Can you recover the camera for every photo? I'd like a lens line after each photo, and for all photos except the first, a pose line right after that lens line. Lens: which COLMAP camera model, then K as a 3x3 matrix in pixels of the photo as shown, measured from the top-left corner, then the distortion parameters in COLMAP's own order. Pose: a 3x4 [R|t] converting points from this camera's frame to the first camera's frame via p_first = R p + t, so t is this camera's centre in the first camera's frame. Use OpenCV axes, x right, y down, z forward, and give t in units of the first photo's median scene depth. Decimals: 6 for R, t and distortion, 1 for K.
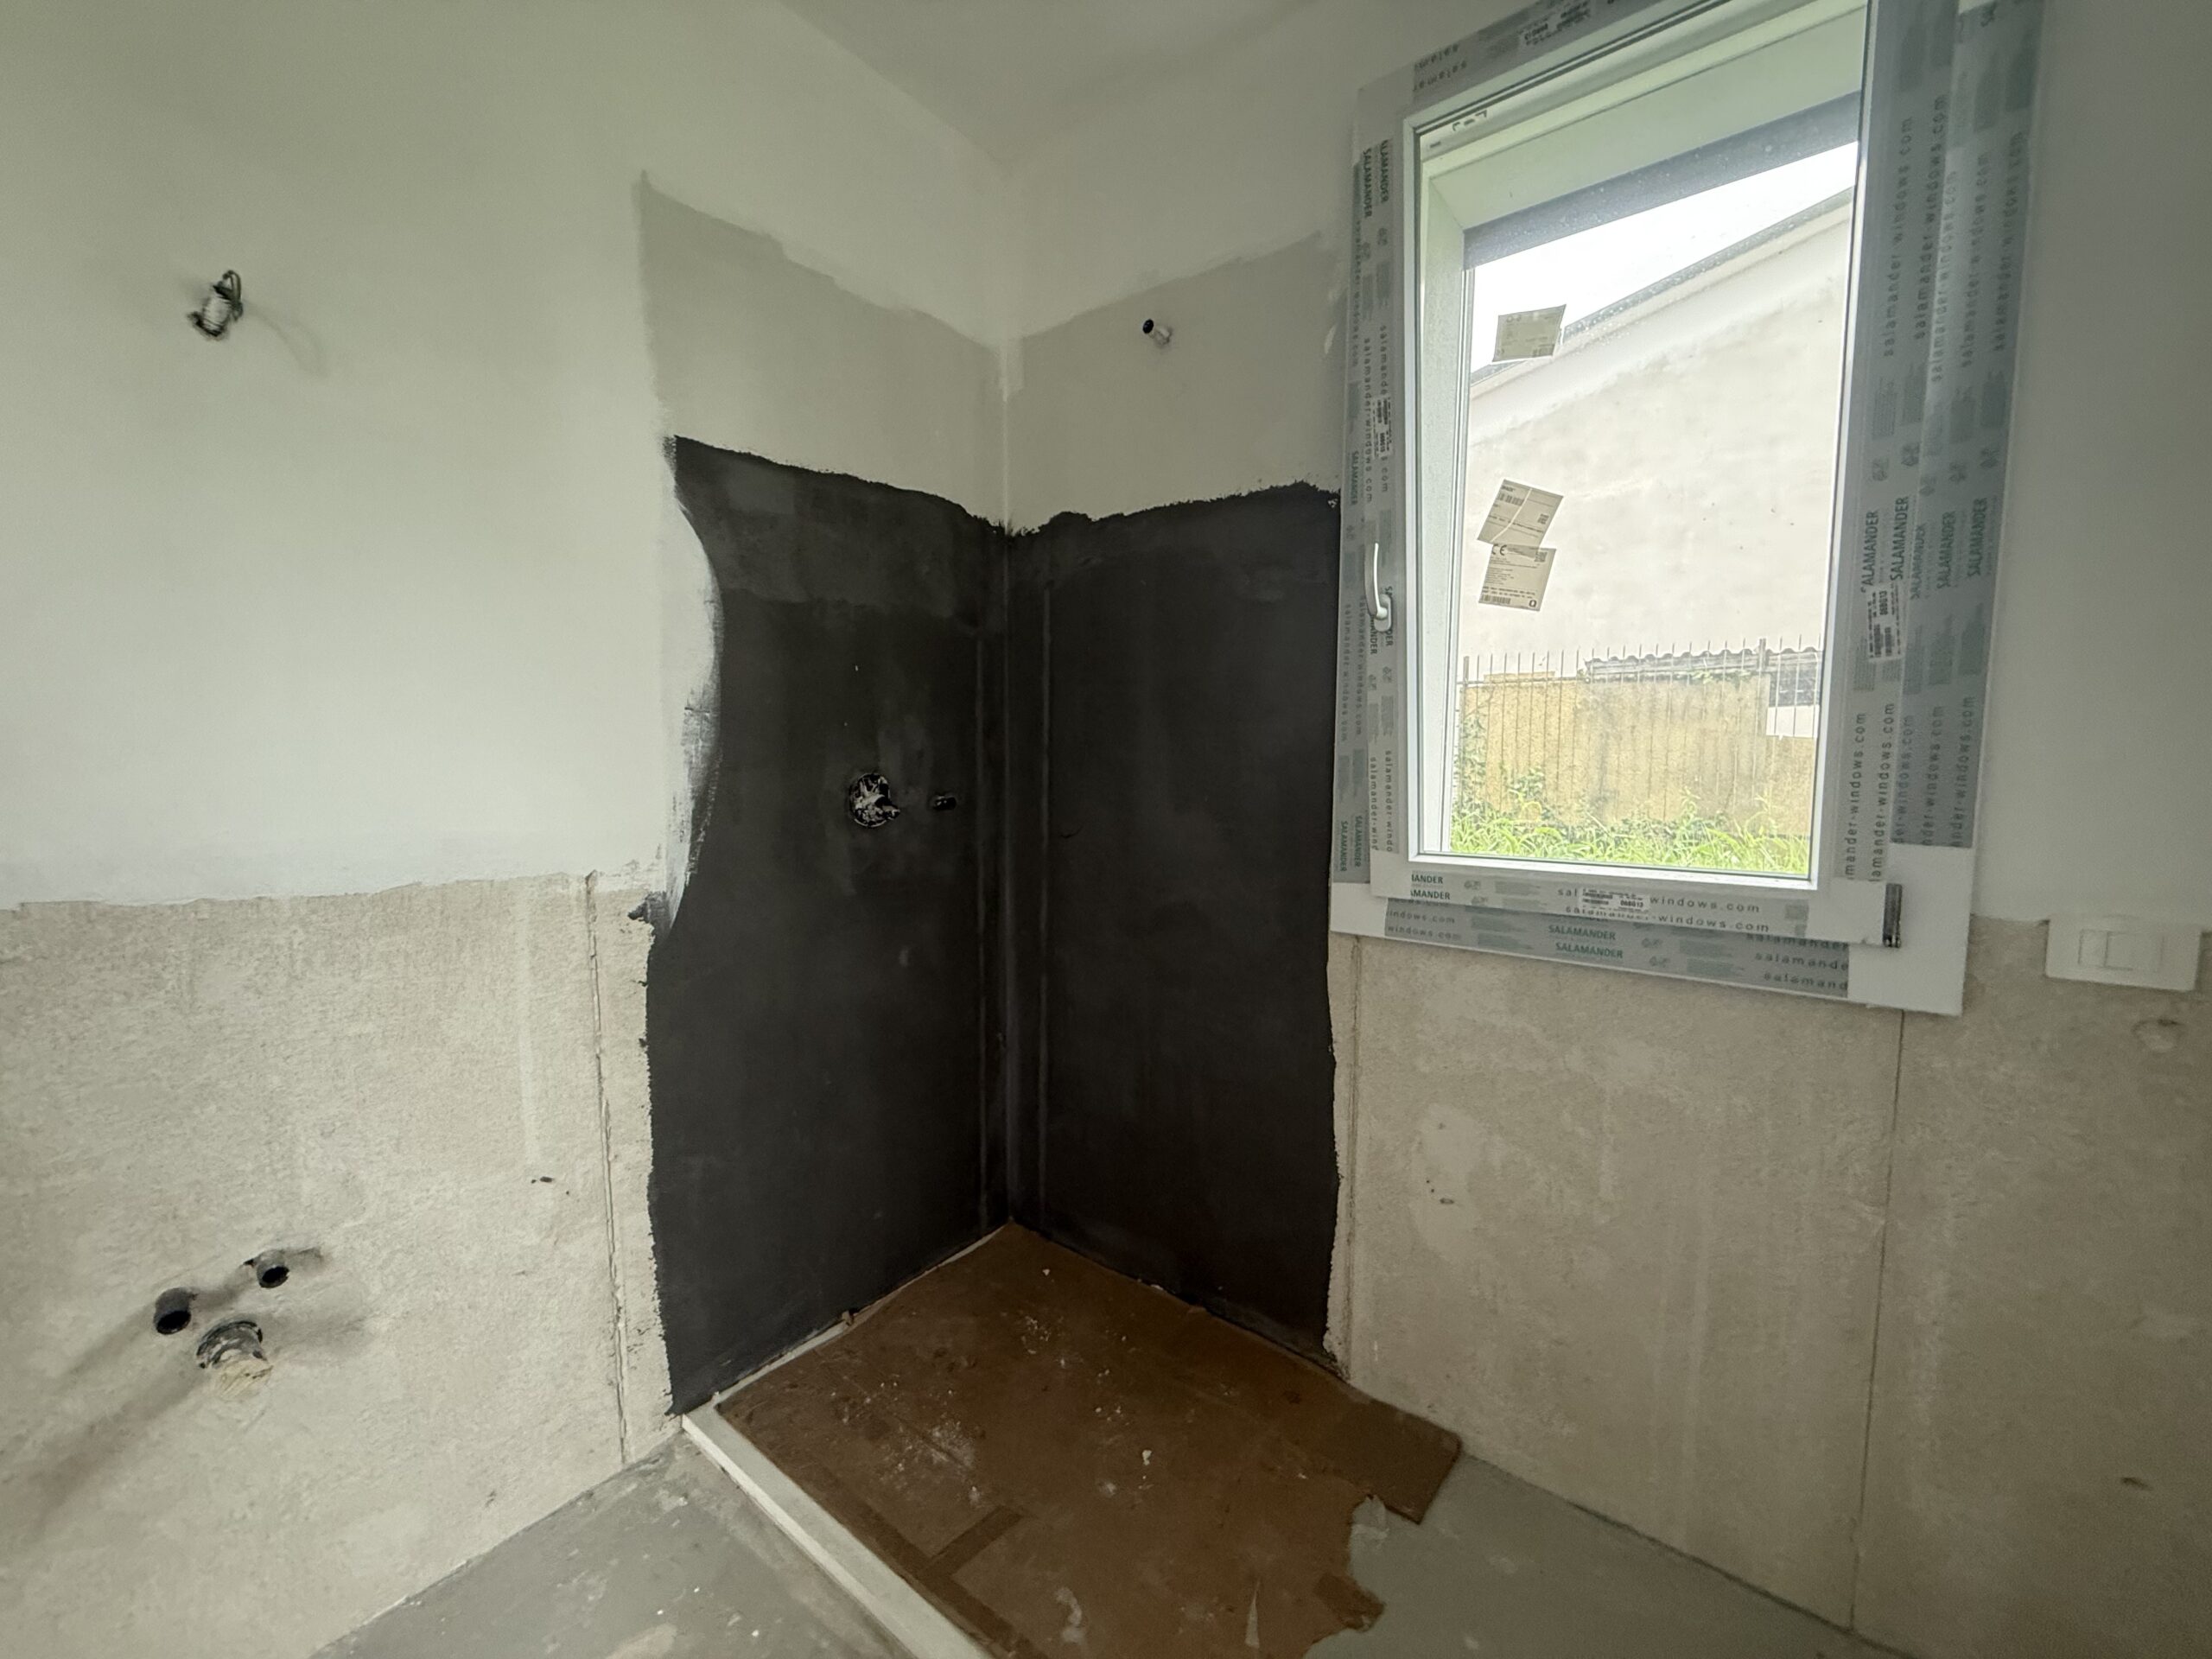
lens RADIAL K [[883.1, 0, 1106.2], [0, 883.1, 831.1], [0, 0, 1]] dist [-0.004079, -0.000004]
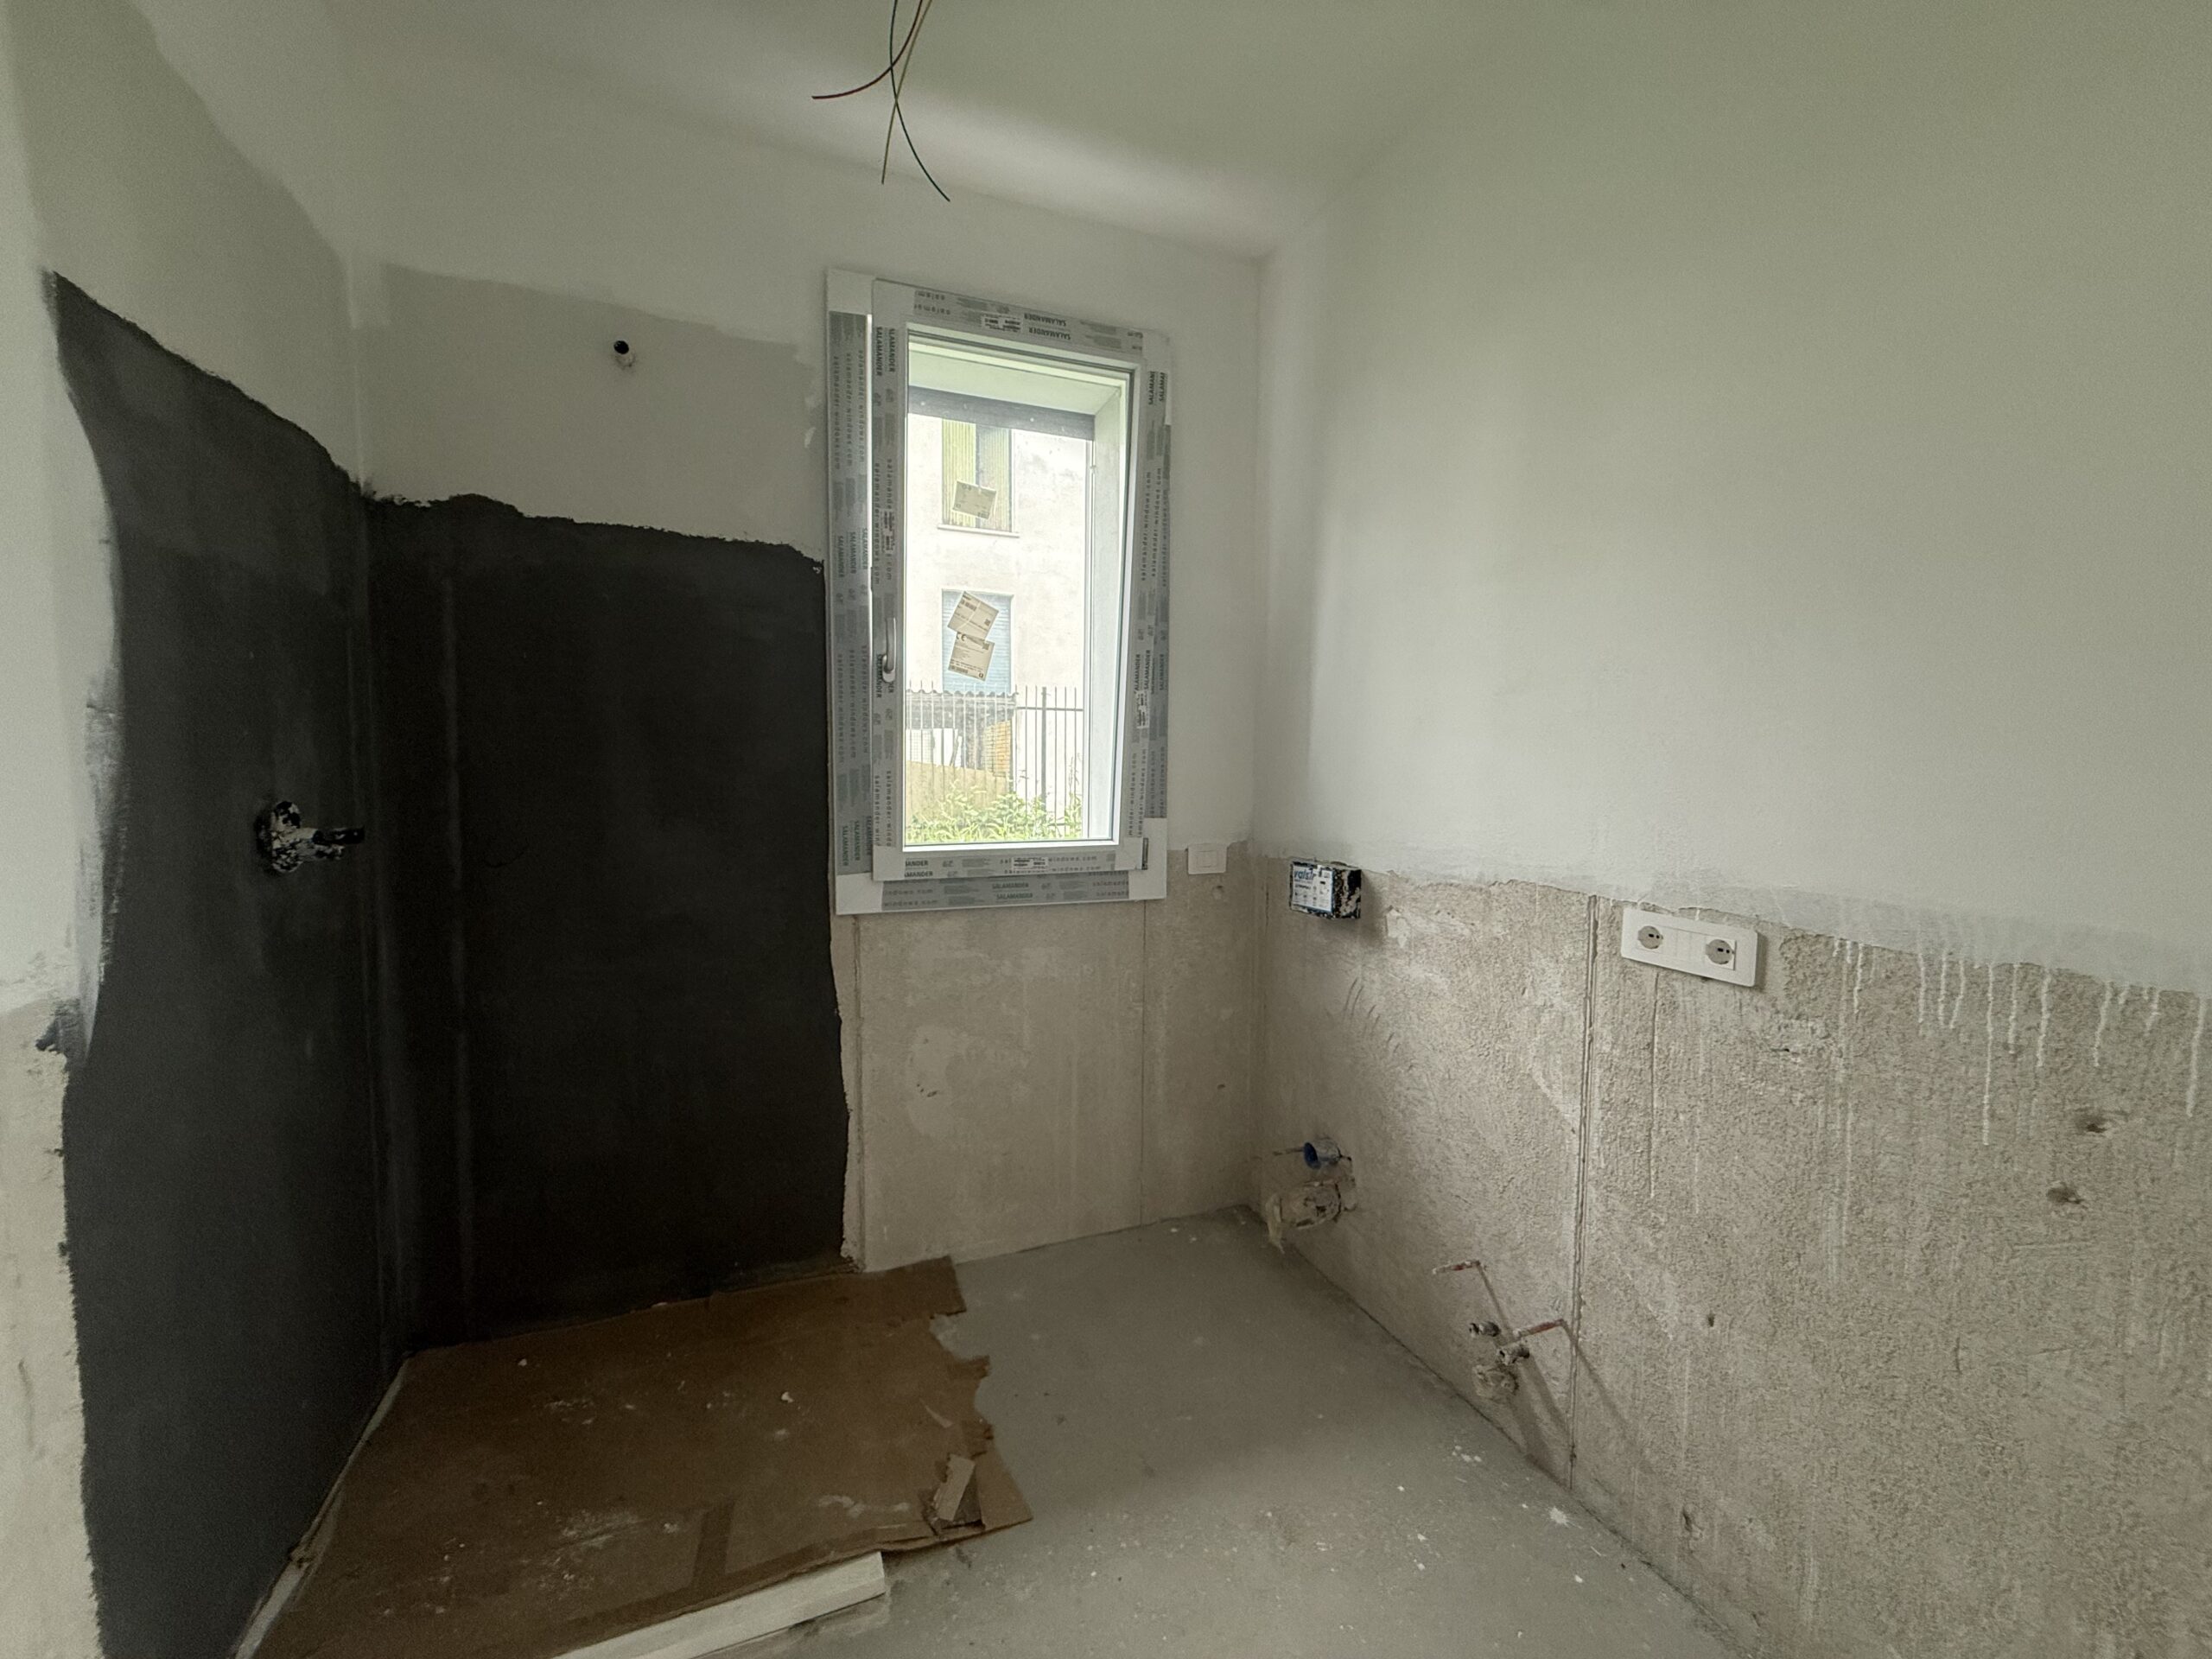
lens RADIAL K [[883.1, 0, 1109.0], [0, 883.1, 832.0], [0, 0, 1]] dist [-0.004079, -0.000004]
pose [[0.489299, -0.062111, 0.869902, -0.679794], [0.068466, 0.997118, 0.032683, -0.019106], [-0.869424, 0.043567, 0.492141, 0.055491]]
